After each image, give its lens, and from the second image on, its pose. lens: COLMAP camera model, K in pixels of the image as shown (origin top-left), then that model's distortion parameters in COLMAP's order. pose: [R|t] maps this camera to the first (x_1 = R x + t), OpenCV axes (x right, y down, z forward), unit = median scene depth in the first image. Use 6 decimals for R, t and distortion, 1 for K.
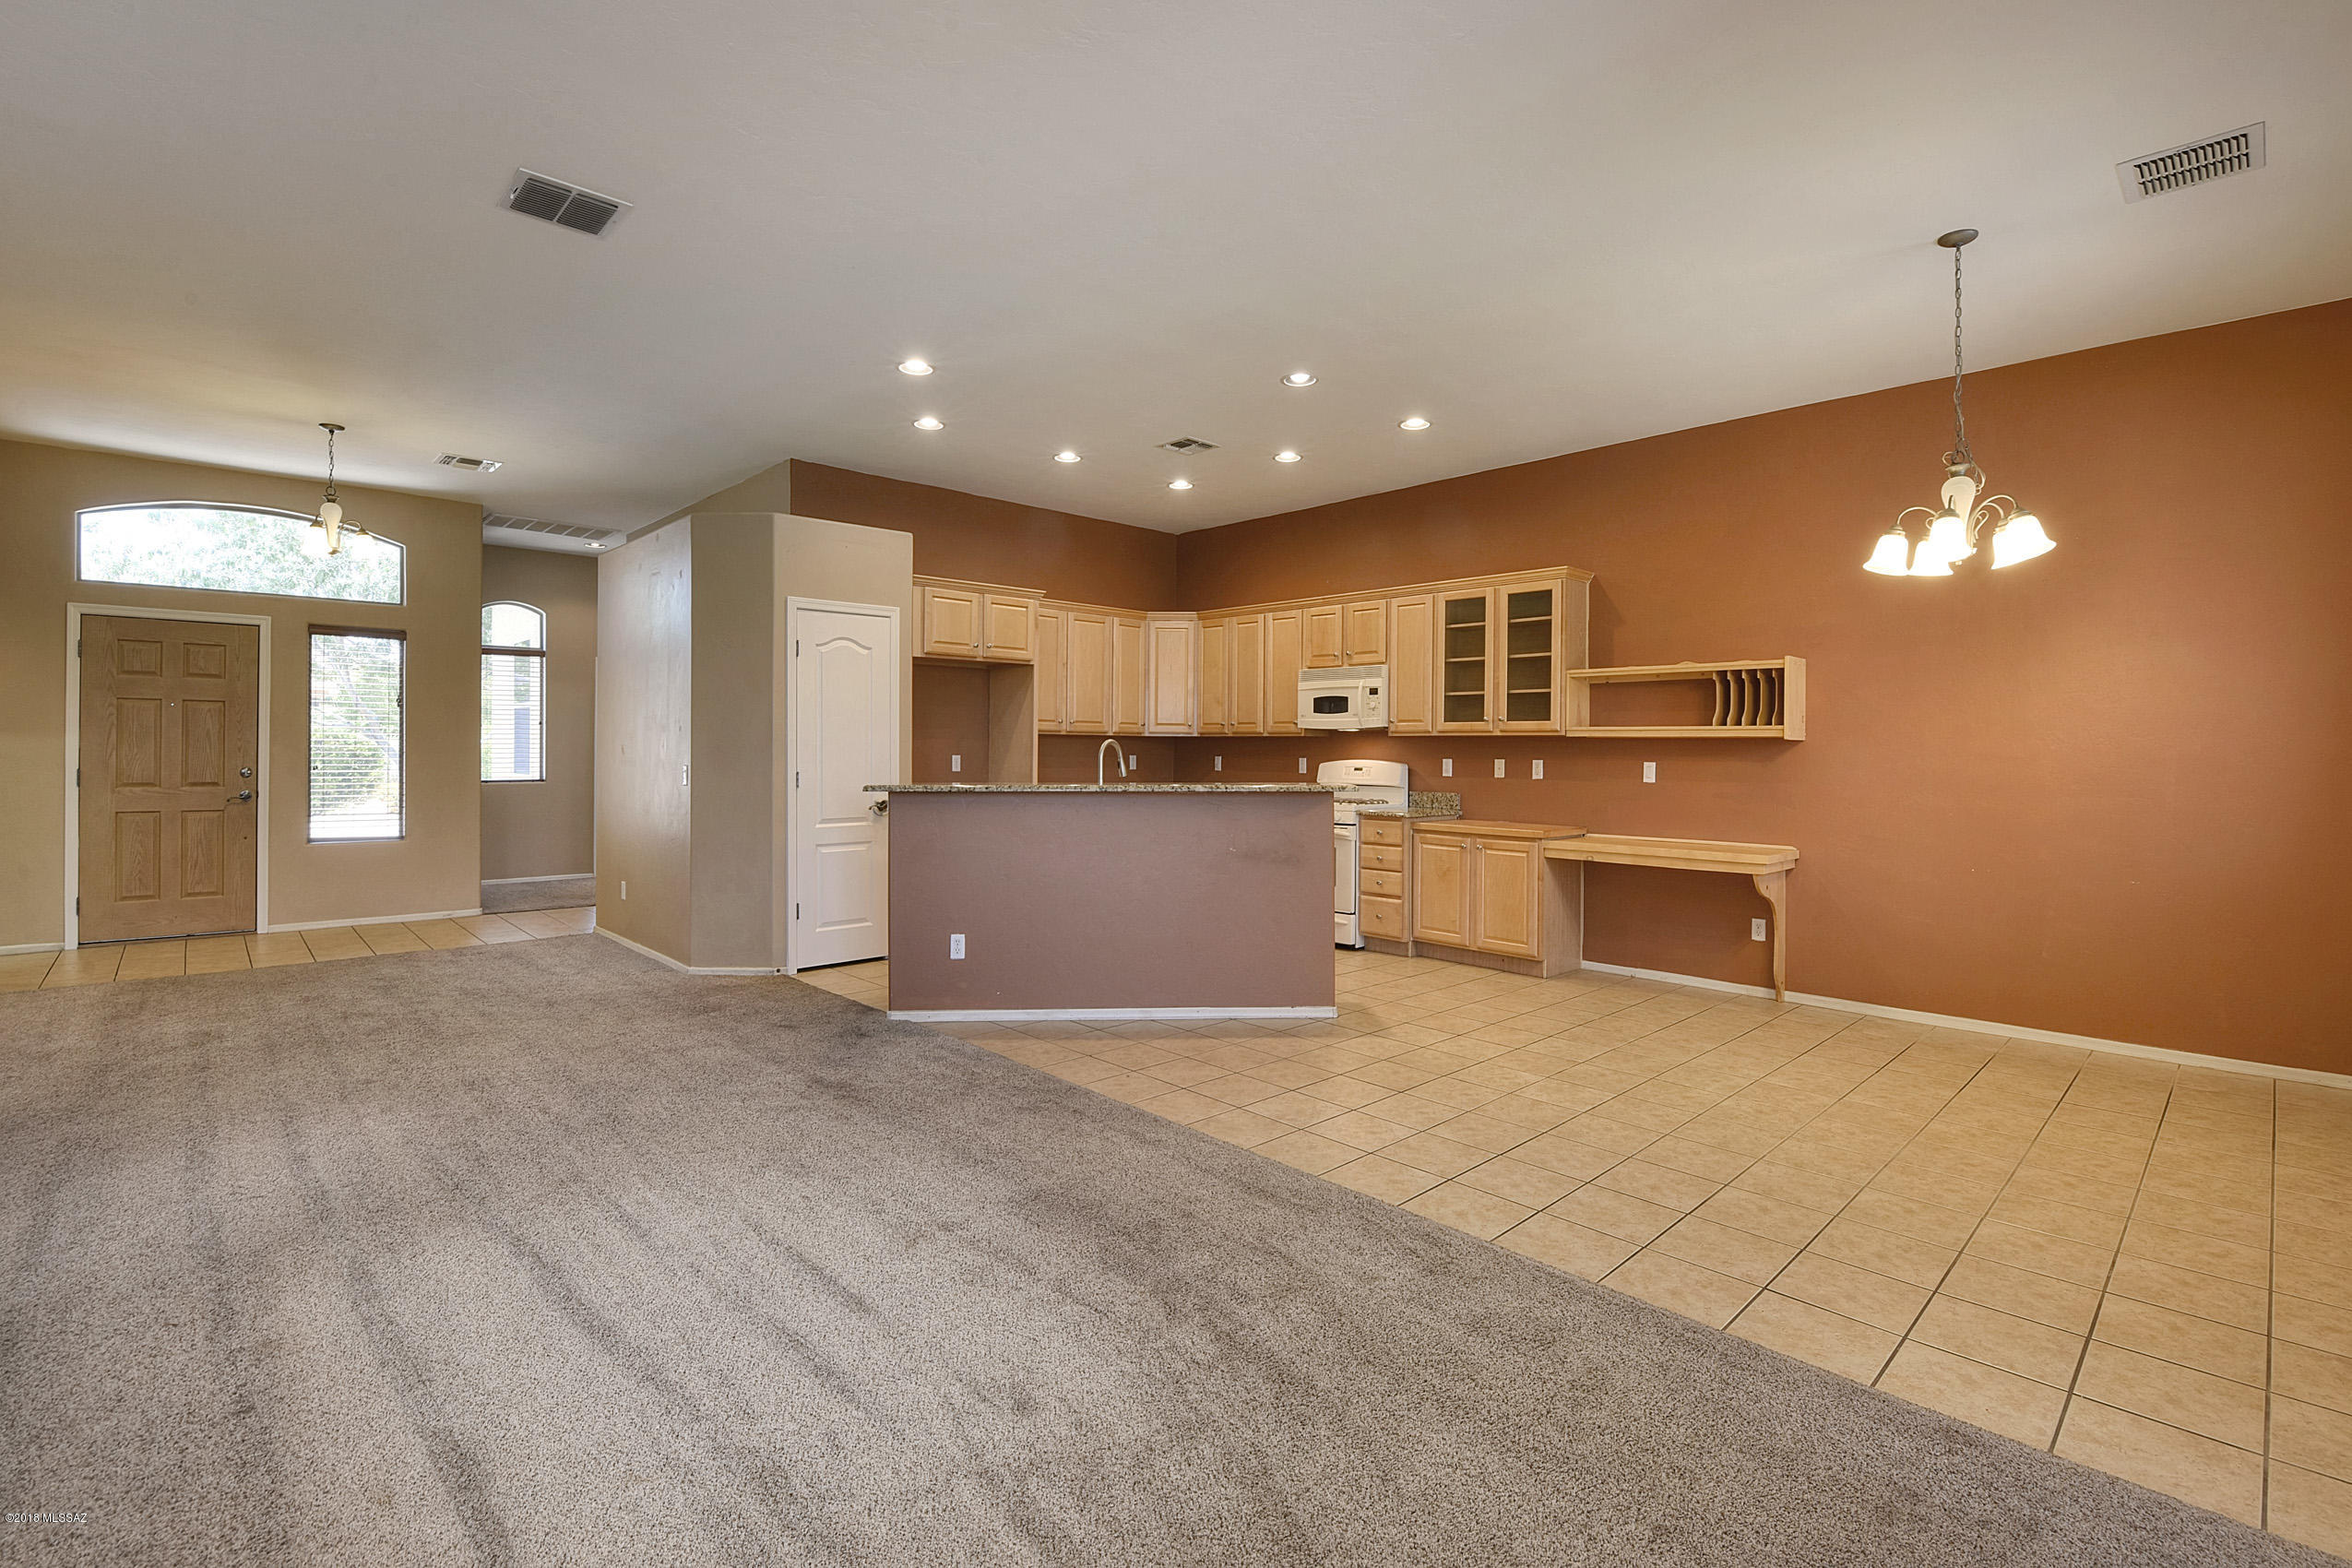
lens RADIAL K [[1078.1, 0, 1144.1], [0, 1078.1, 758.5], [0, 0, 1]] dist [-0.008476, -0.005616]
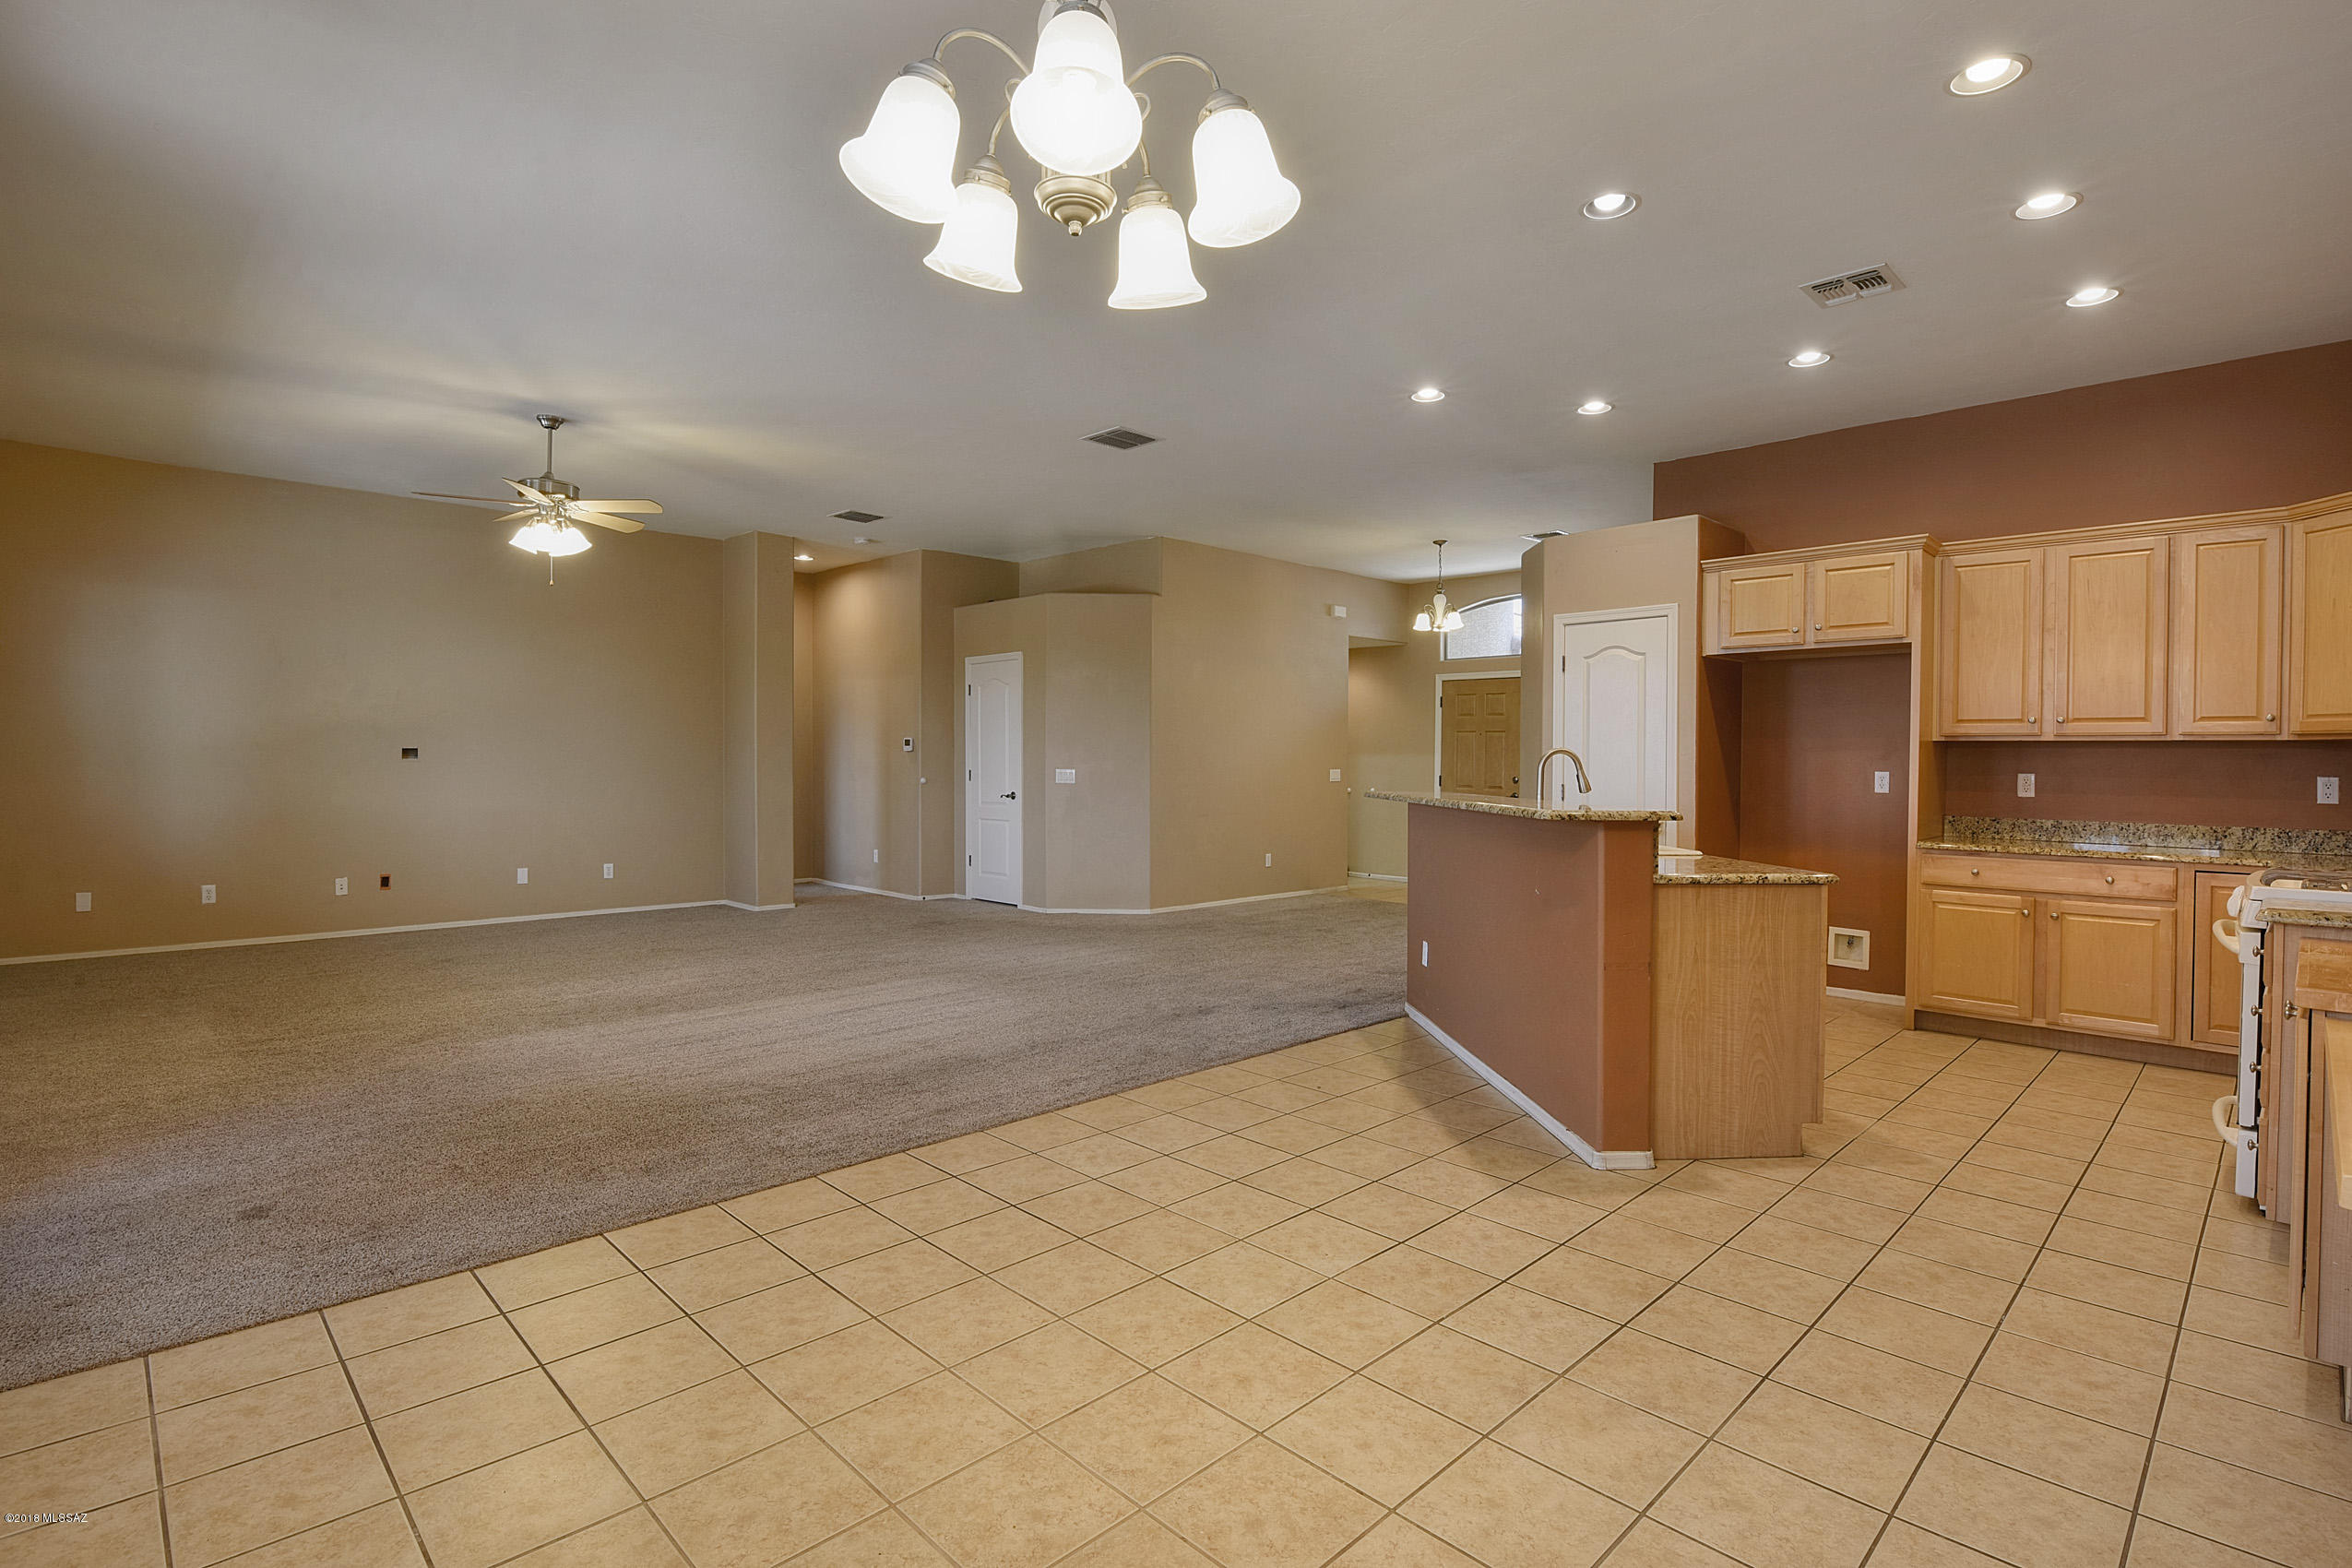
lens RADIAL K [[1085.4, 0, 1247.7], [0, 1085.4, 780.2], [0, 0, 1]] dist [-0.005514, -0.004153]
pose [[0.073495, 0.012858, -0.997213, 0.691263], [-0.016902, 0.999789, 0.011646, 0.001347], [0.997152, 0.015999, 0.073697, 0.627477]]
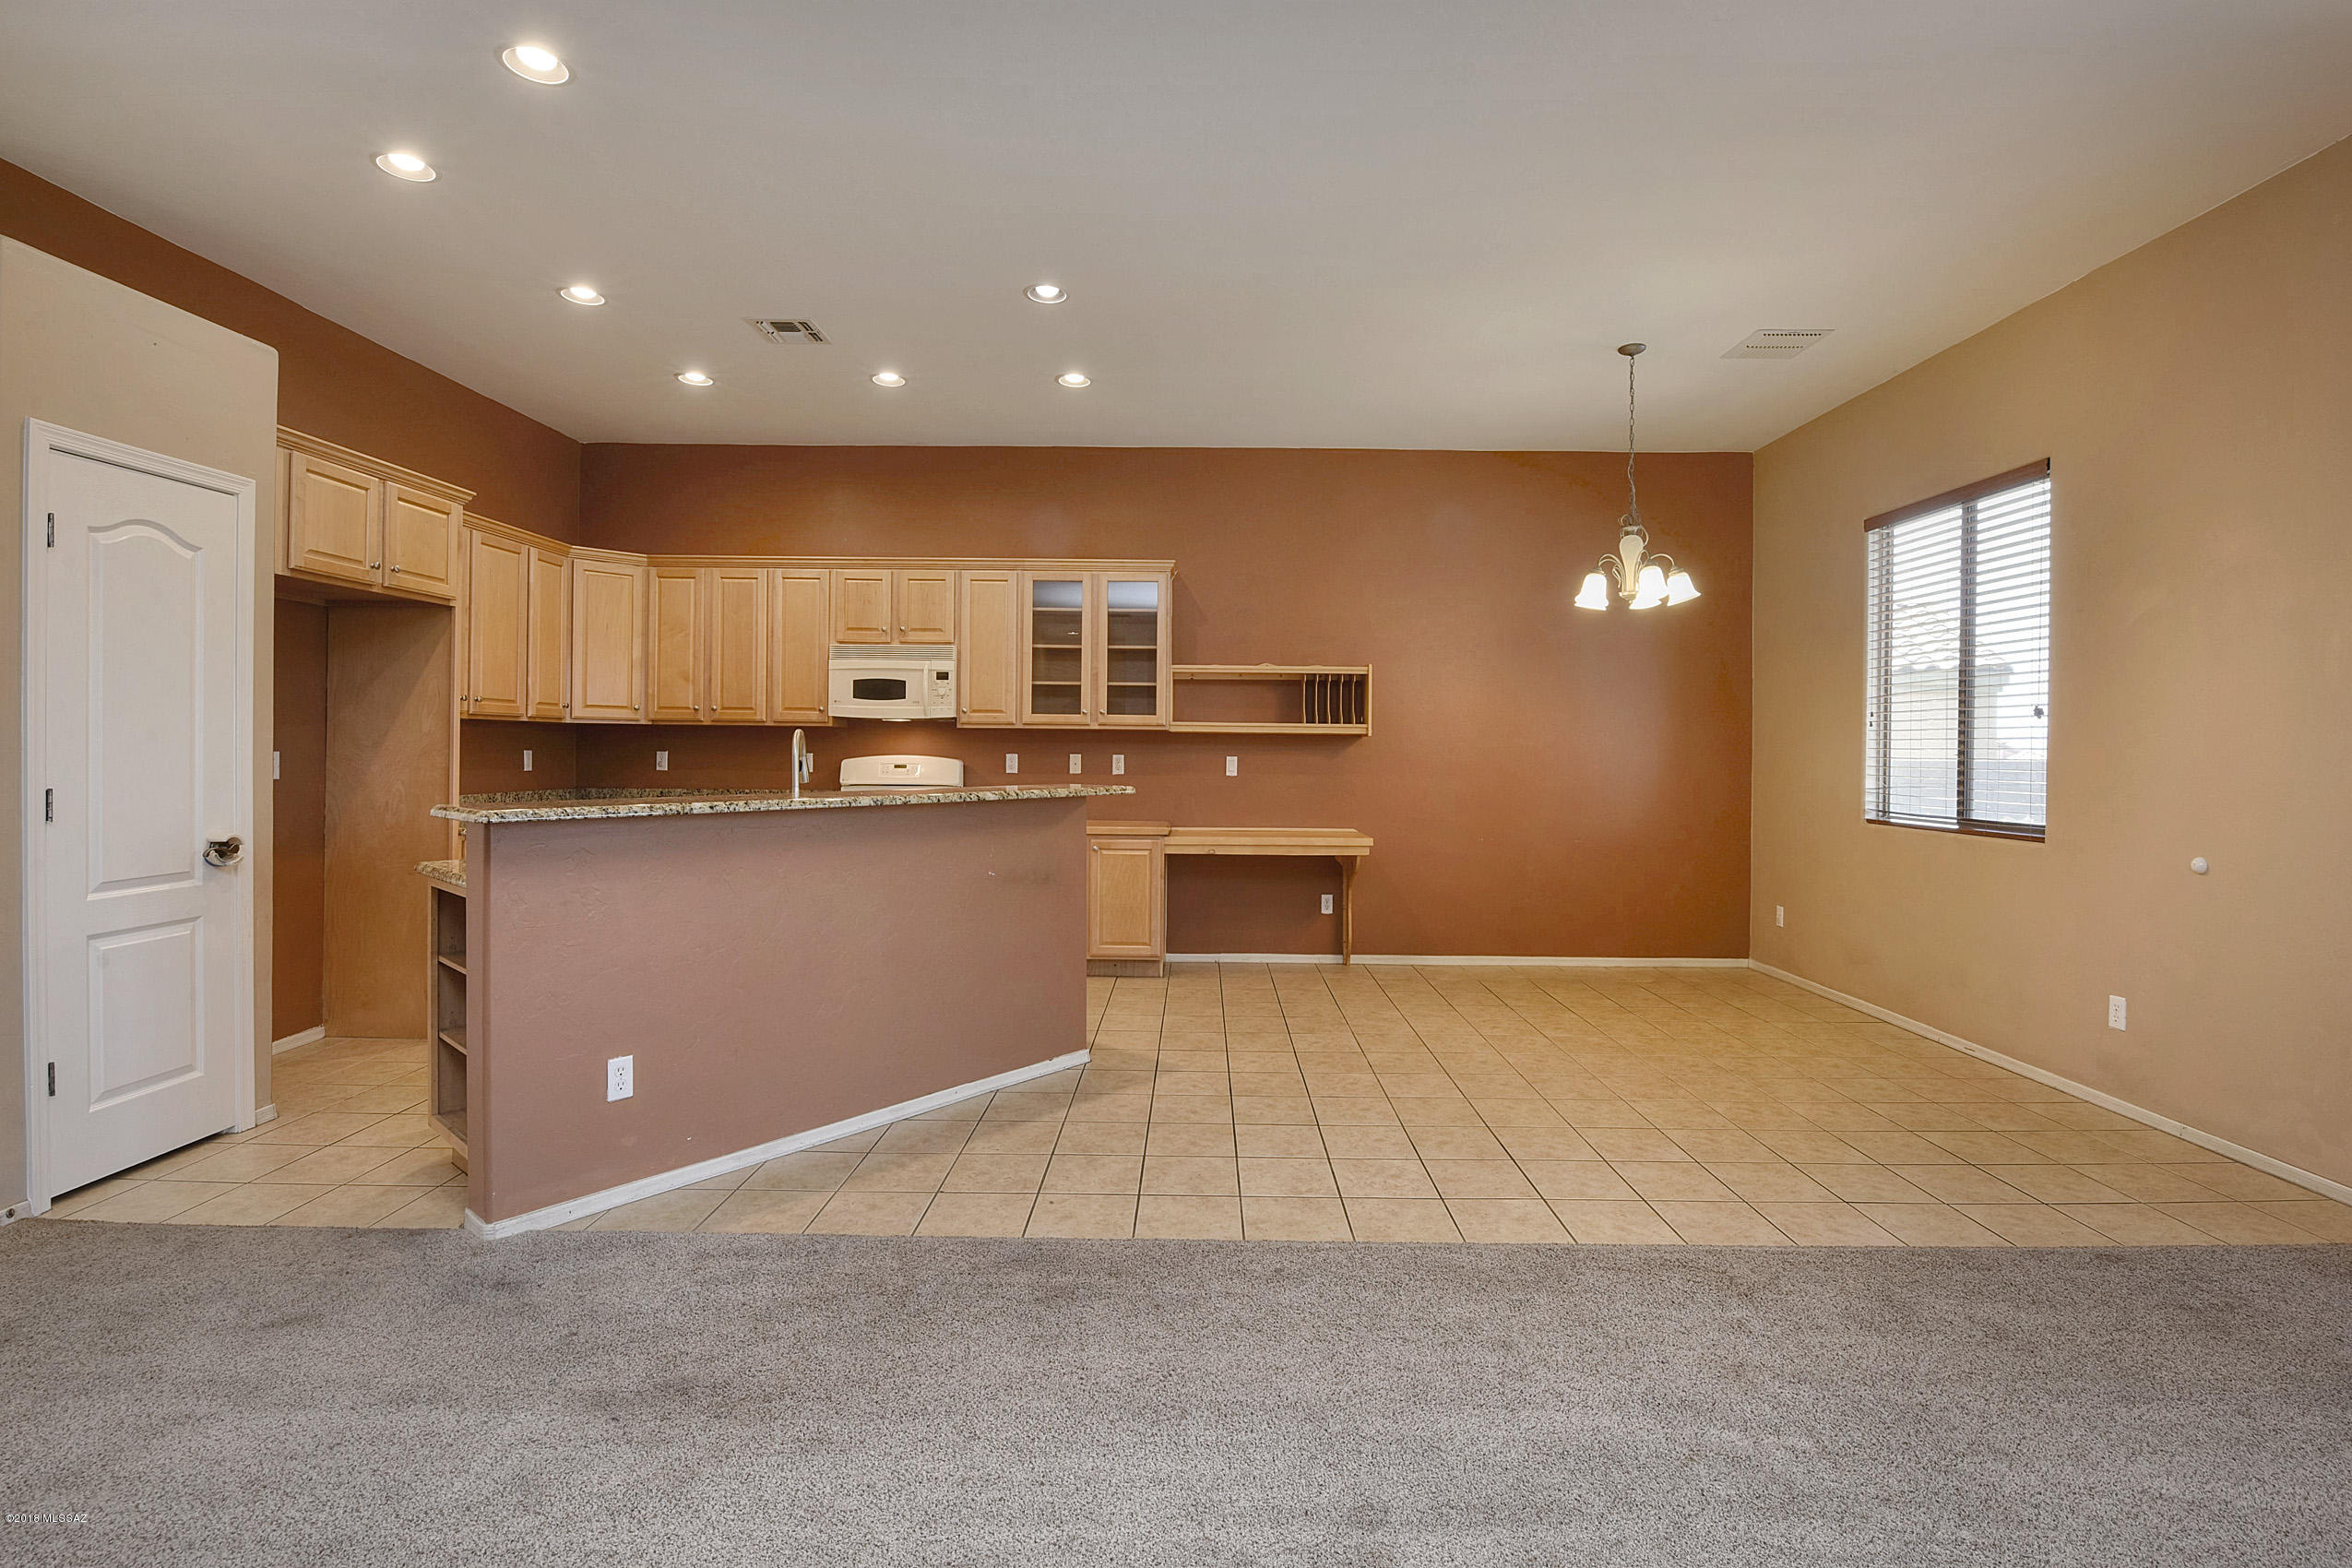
lens RADIAL K [[1078.1, 0, 1223.7], [0, 1078.1, 754.2], [0, 0, 1]] dist [-0.008476, -0.005616]
pose [[0.670679, -0.005050, 0.741730, -0.321882], [0.001464, 0.999984, 0.005484, -0.004830], [-0.741746, -0.002592, 0.670676, 0.300107]]
